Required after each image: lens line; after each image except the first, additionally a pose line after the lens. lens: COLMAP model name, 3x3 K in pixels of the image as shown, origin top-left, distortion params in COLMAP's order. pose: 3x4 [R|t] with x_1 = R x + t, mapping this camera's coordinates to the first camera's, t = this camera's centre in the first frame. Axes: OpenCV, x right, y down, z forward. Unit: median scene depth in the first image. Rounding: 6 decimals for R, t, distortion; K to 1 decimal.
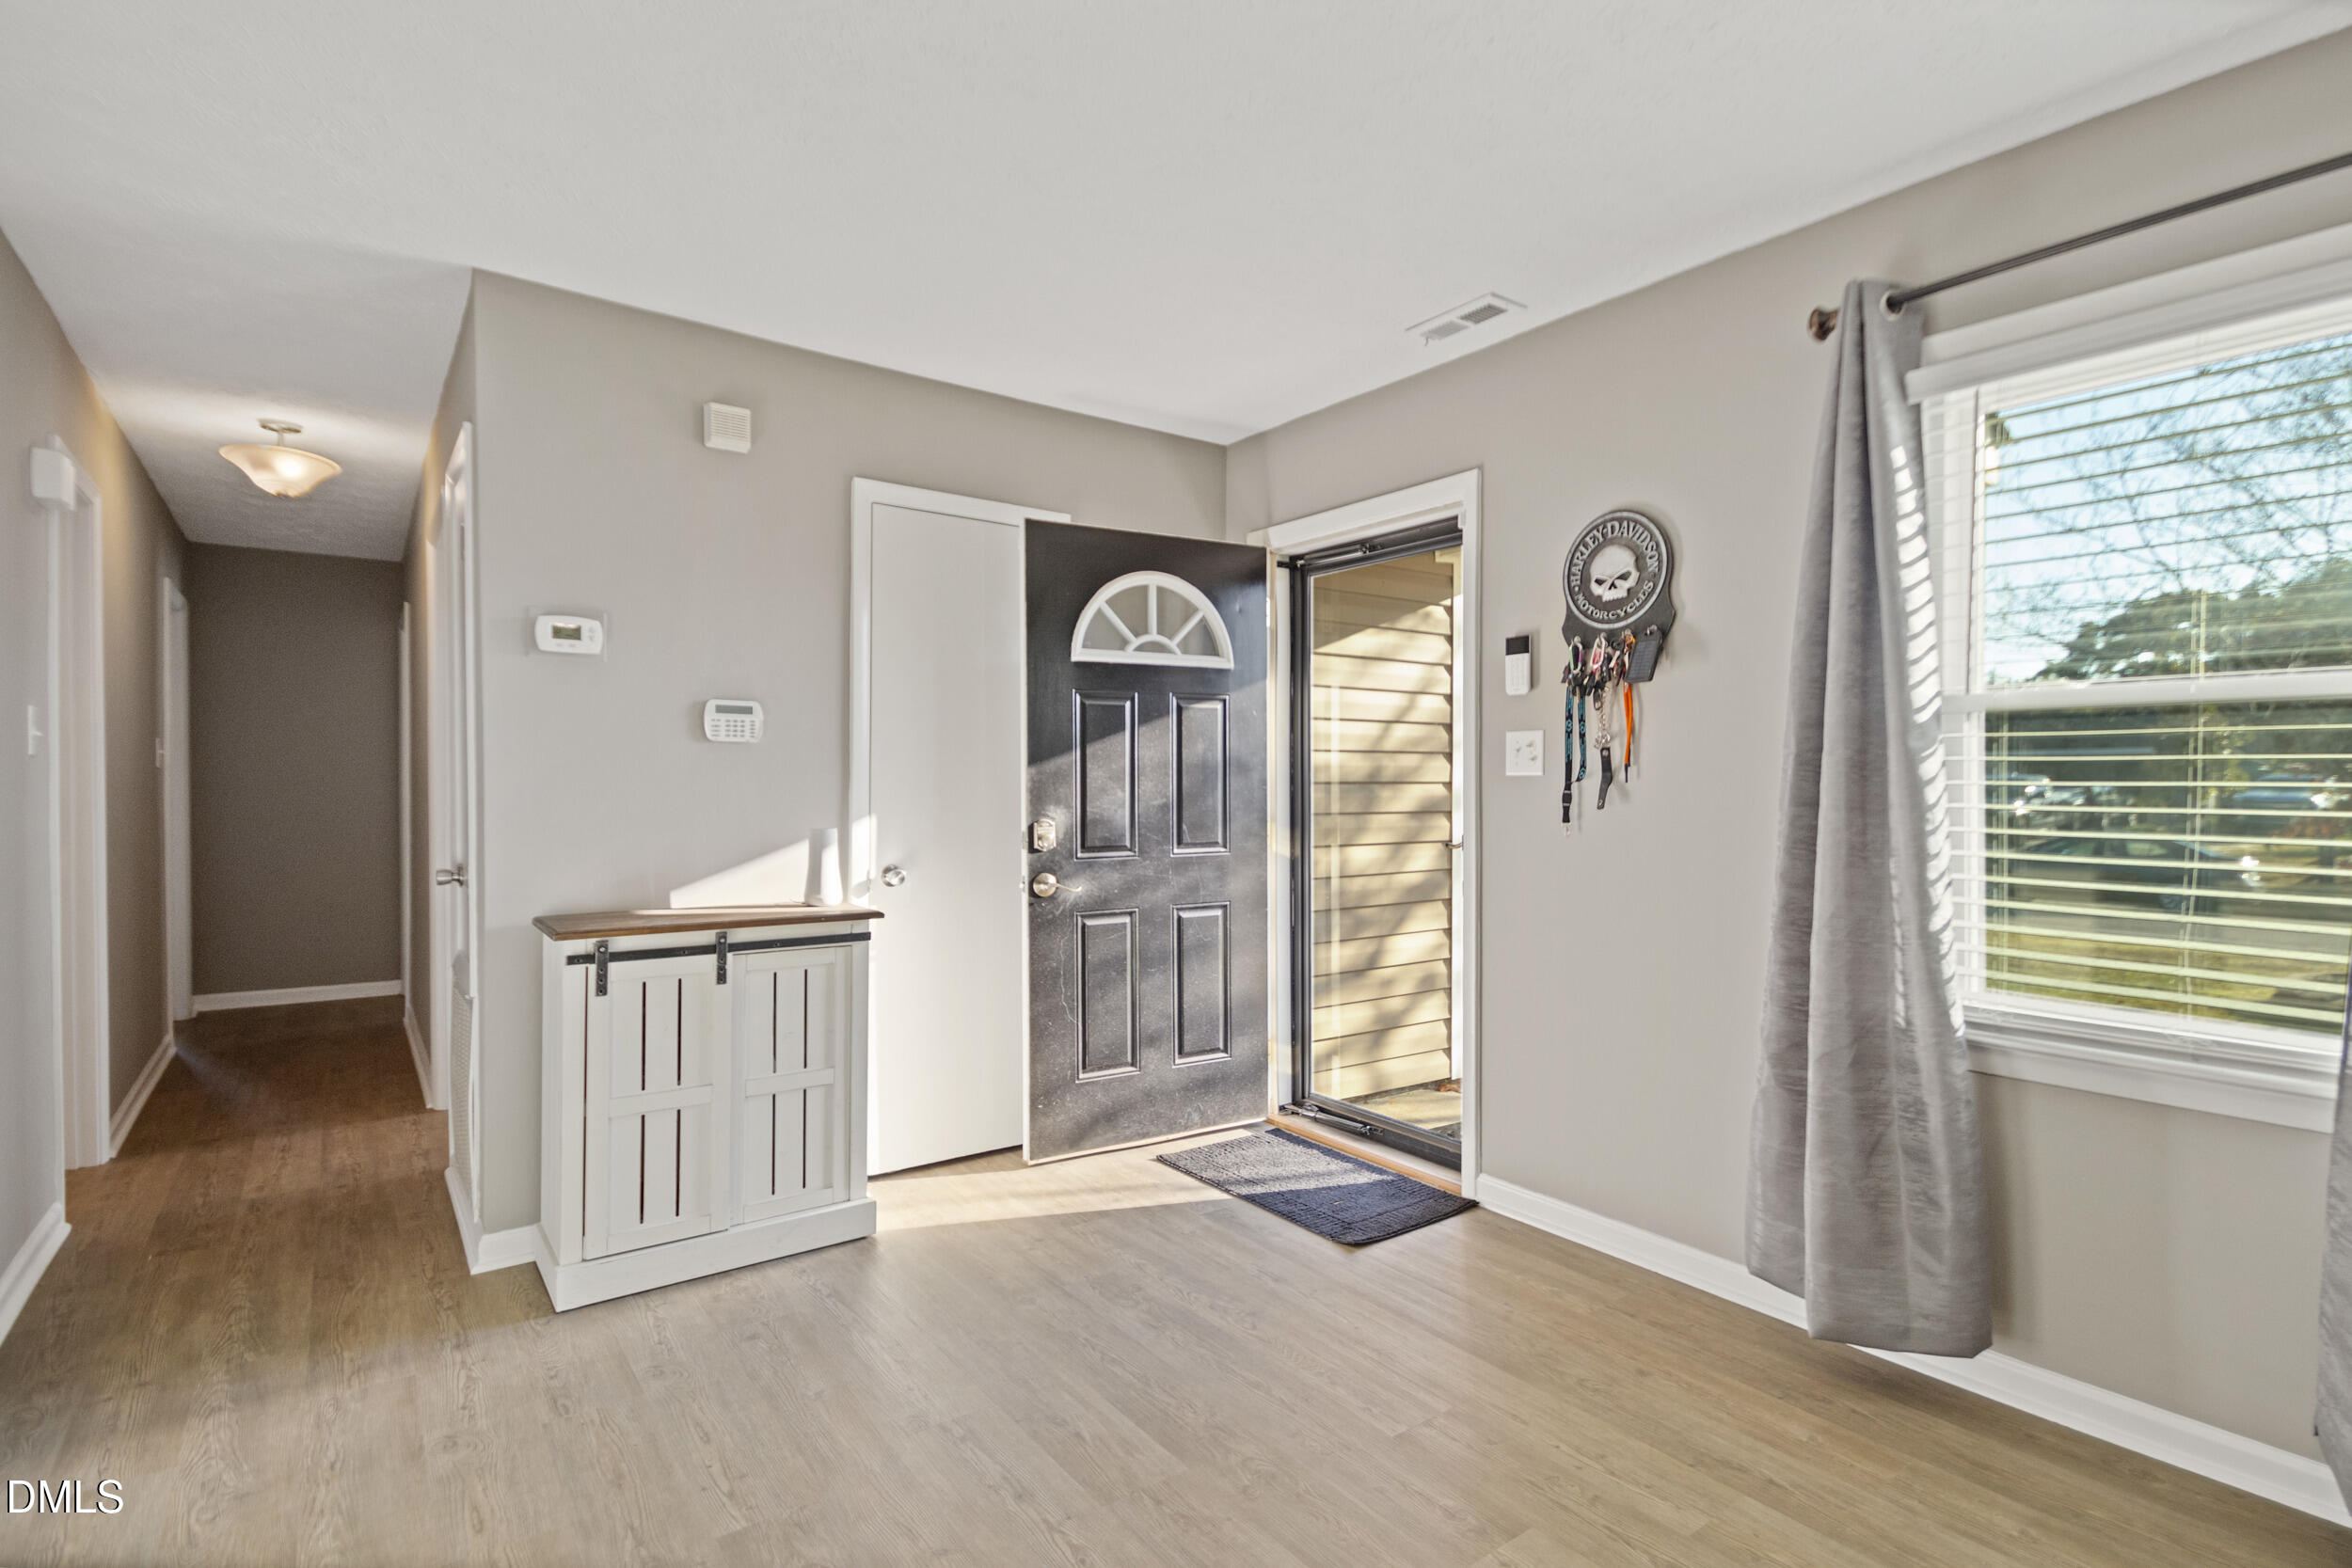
lens RADIAL K [[1111.5, 0, 1176.0], [0, 1111.5, 784.0], [0, 0, 1]] dist [0.000921, 0.000304]
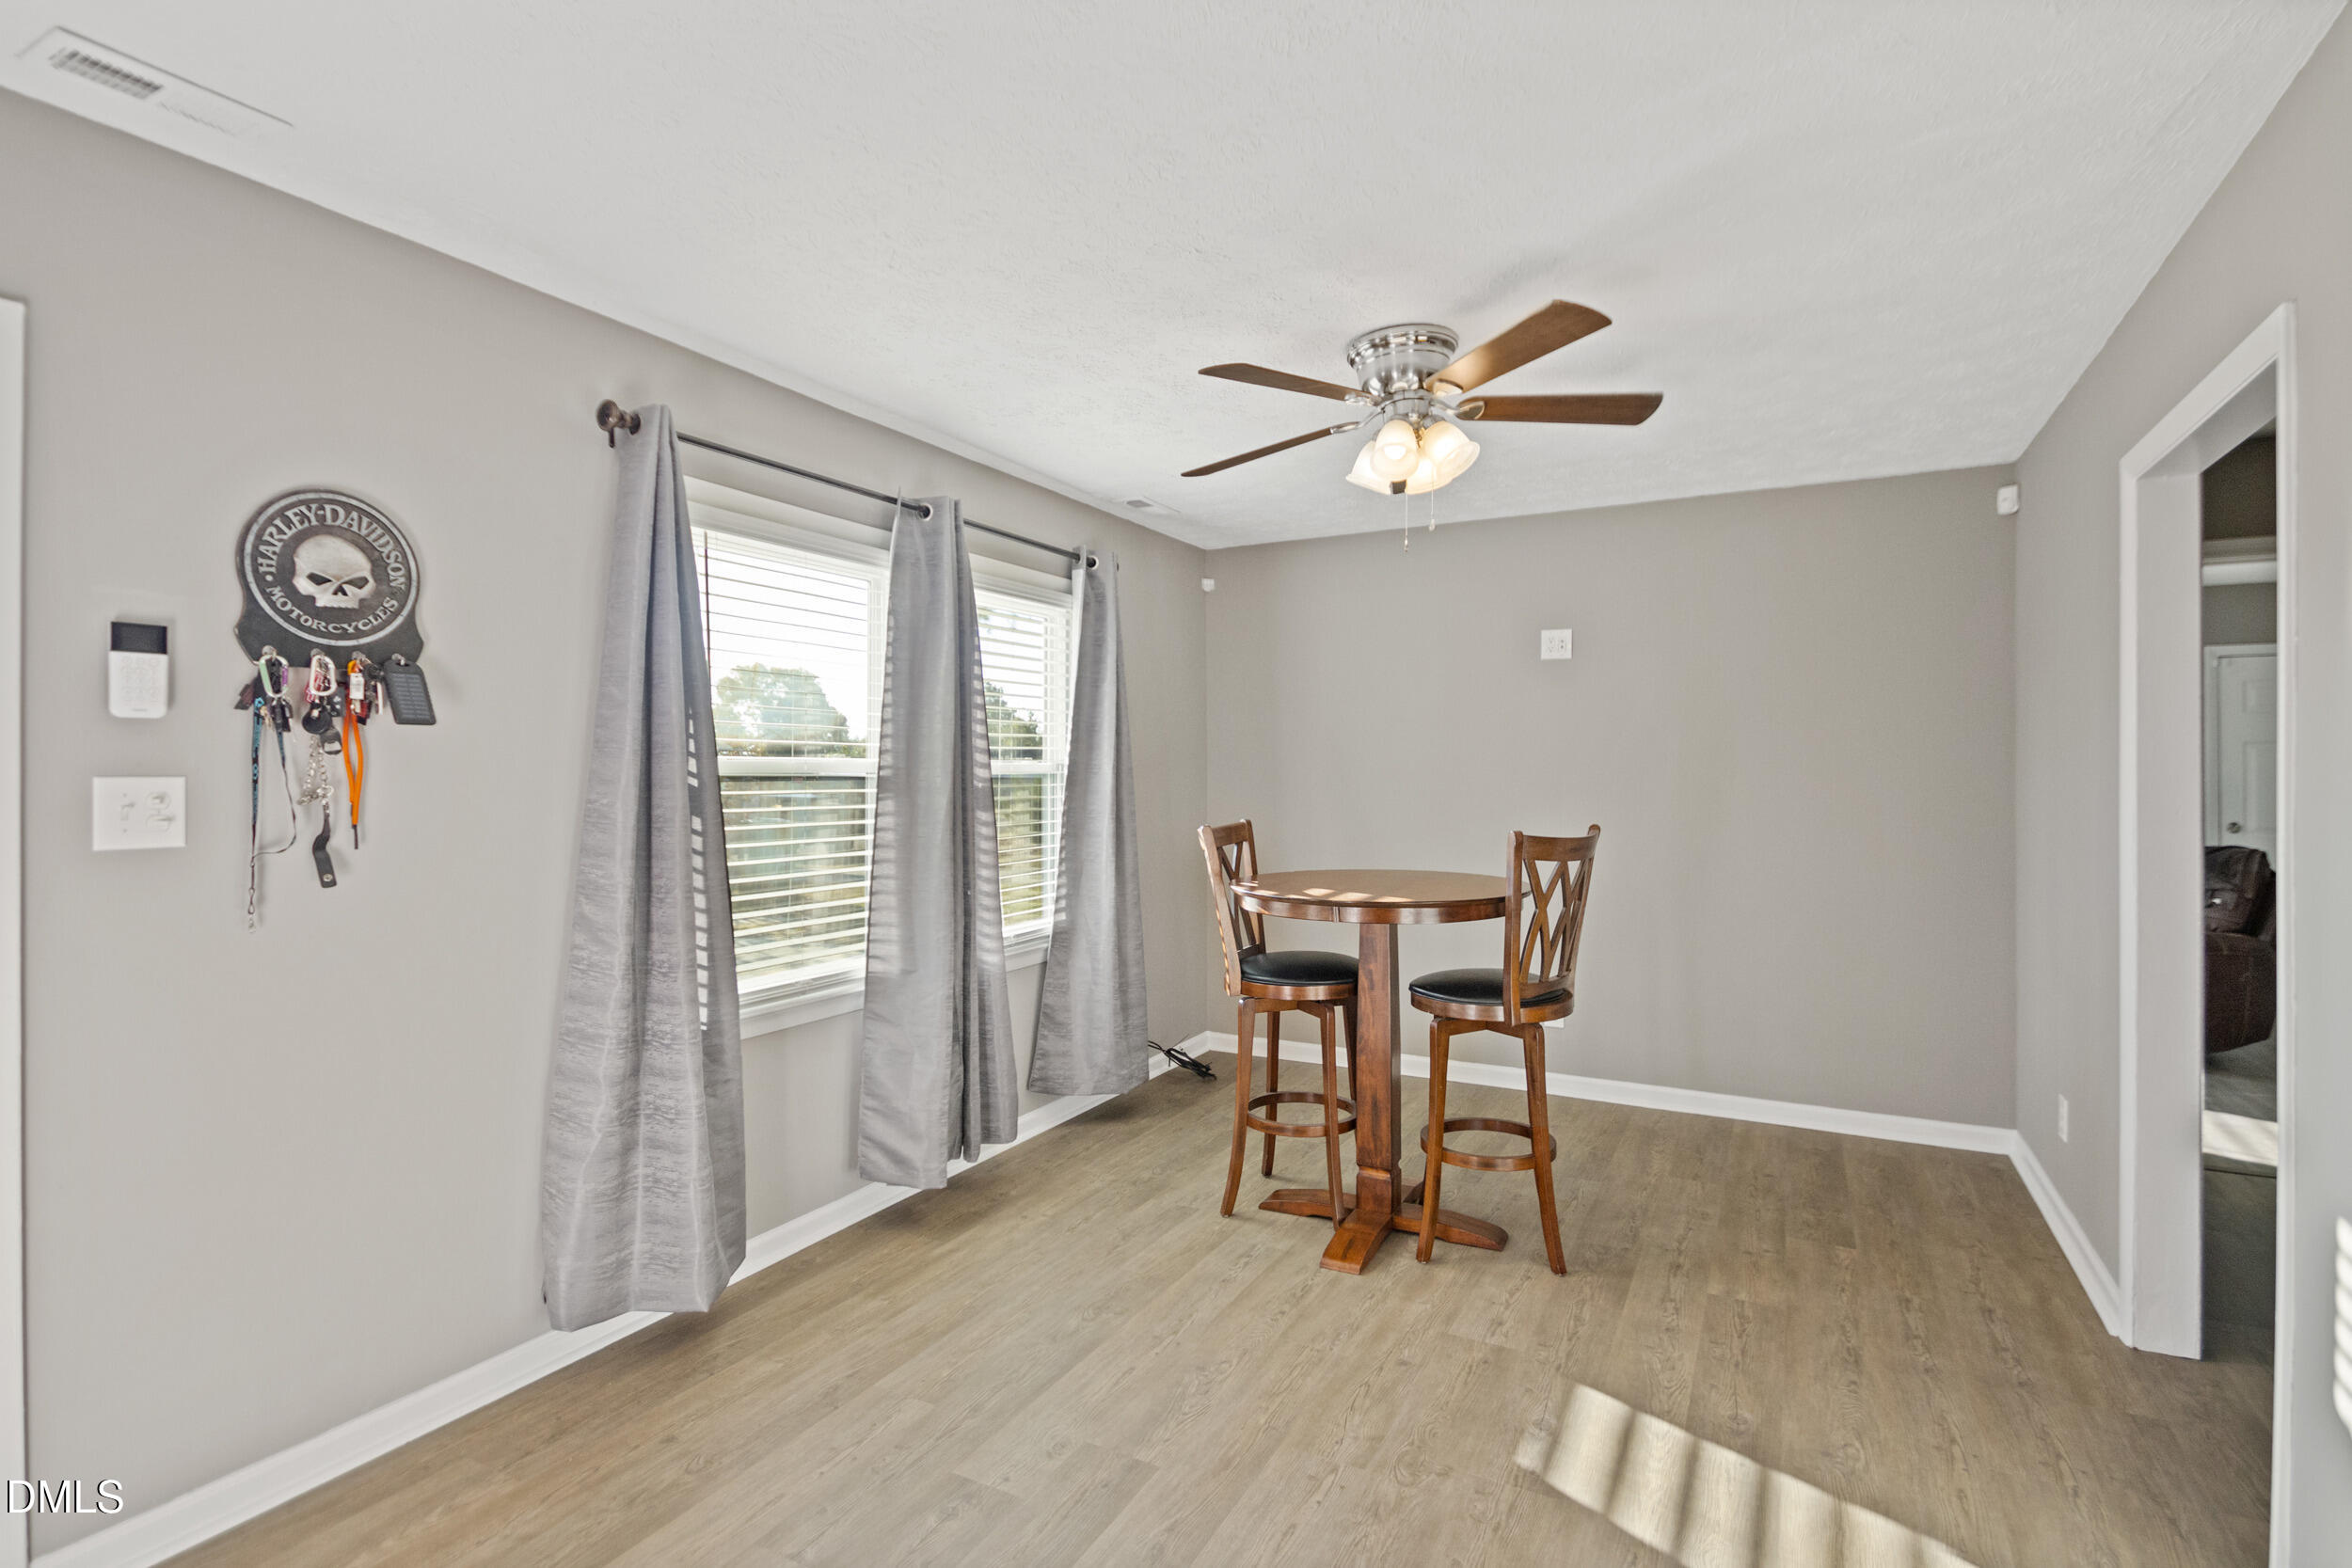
lens RADIAL K [[1111.2, 0, 1201.2], [0, 1111.2, 777.2], [0, 0, 1]] dist [0.038953, -0.026591]
pose [[-0.432717, -0.000014, 0.901530, -0.559118], [0.008266, 0.999958, 0.003983, -0.049345], [-0.901492, 0.009176, -0.432699, 0.810645]]
